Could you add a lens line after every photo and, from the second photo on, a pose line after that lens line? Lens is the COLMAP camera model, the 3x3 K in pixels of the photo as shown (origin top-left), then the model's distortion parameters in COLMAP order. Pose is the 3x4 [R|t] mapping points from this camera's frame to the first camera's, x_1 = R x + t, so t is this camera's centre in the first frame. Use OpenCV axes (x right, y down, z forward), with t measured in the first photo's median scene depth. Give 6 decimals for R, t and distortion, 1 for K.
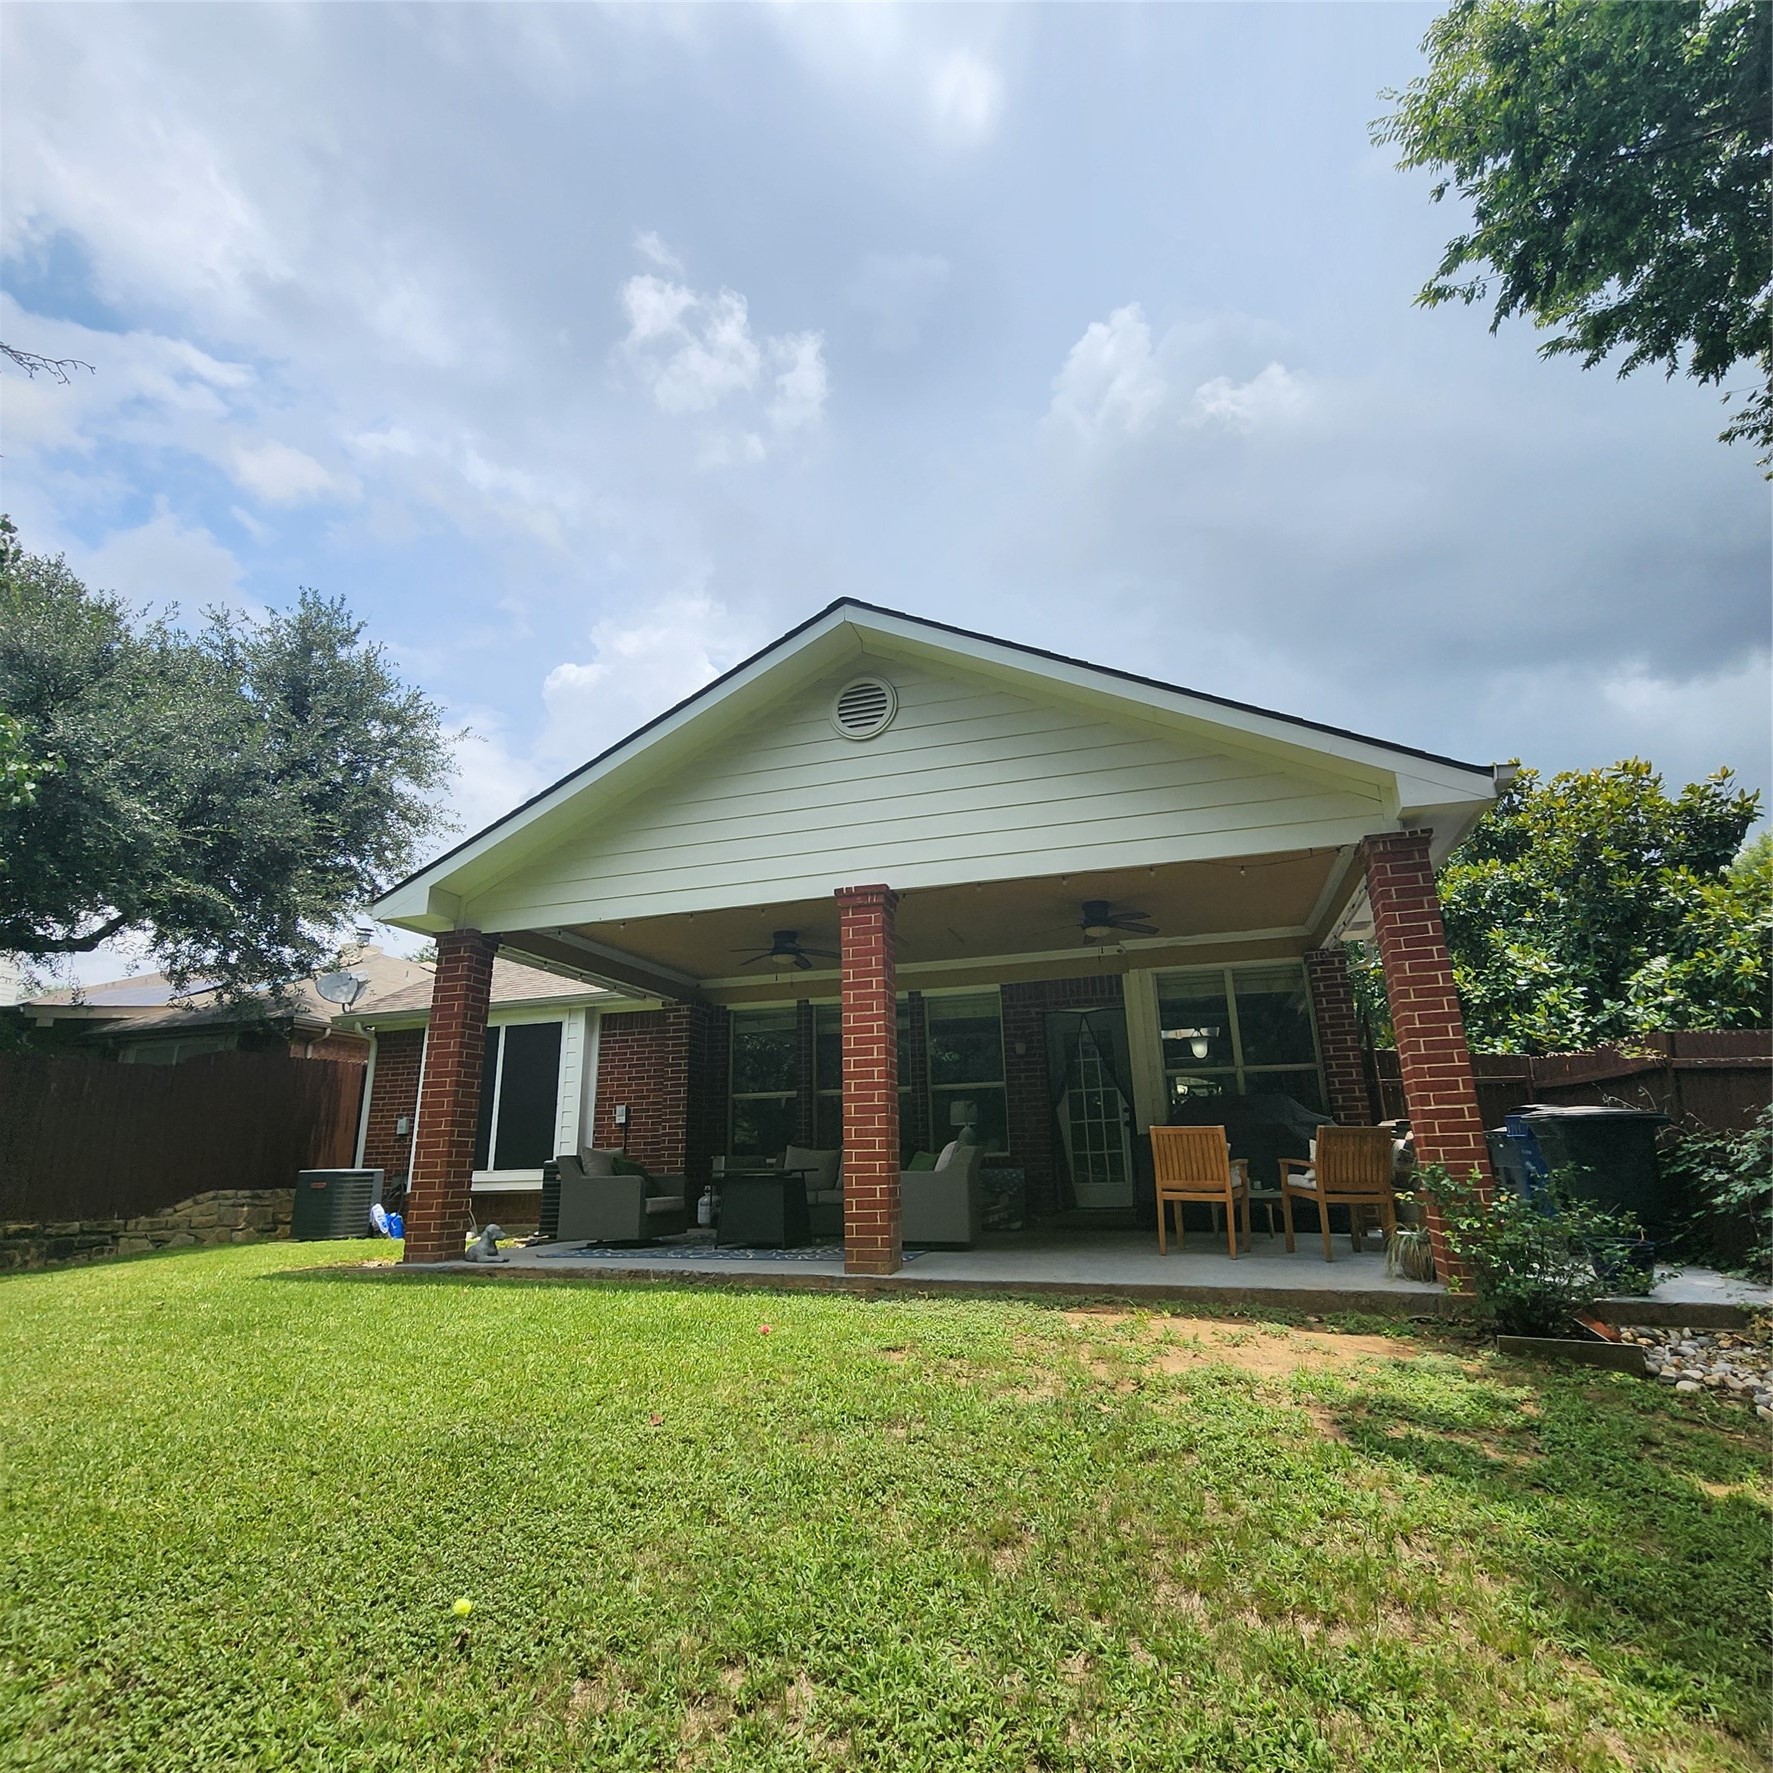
lens RADIAL K [[975.6, 0, 887.4], [0, 975.6, 874.3], [0, 0, 1]] dist [-0.002107, 0.000087]
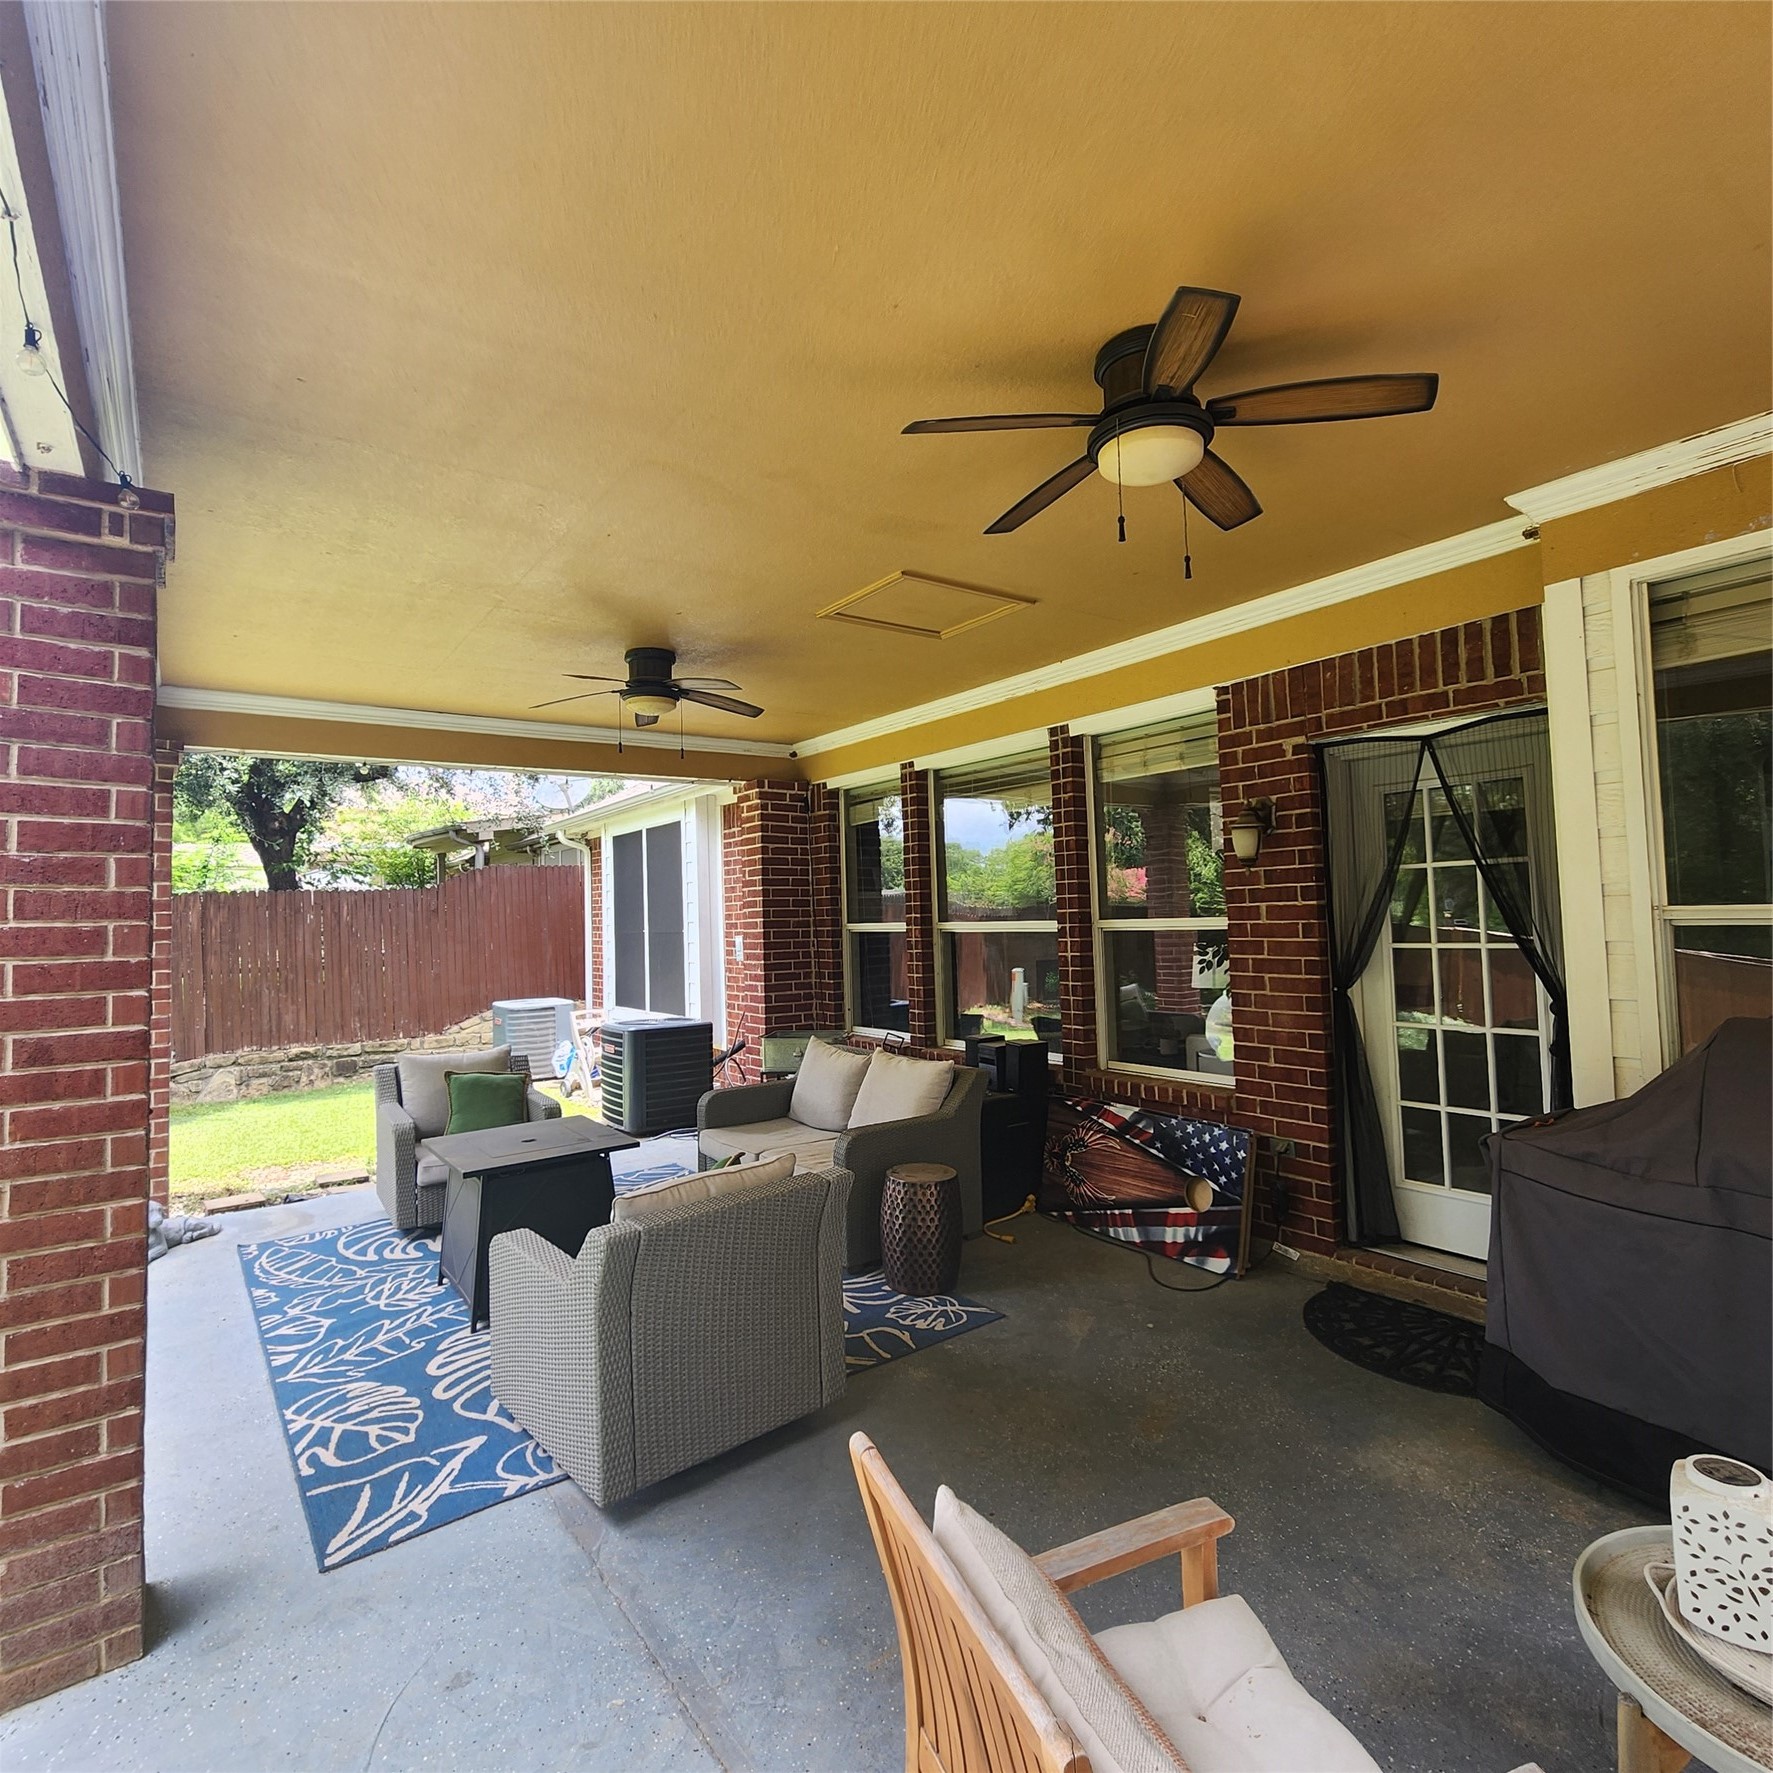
lens RADIAL K [[975.6, 0, 887.4], [0, 975.6, 874.3], [0, 0, 1]] dist [-0.002107, 0.000087]
pose [[0.797305, -0.026180, -0.603009, 0.257361], [0.184285, 0.961912, 0.201901, 0.082519], [0.574756, -0.272102, 0.771762, 0.599563]]
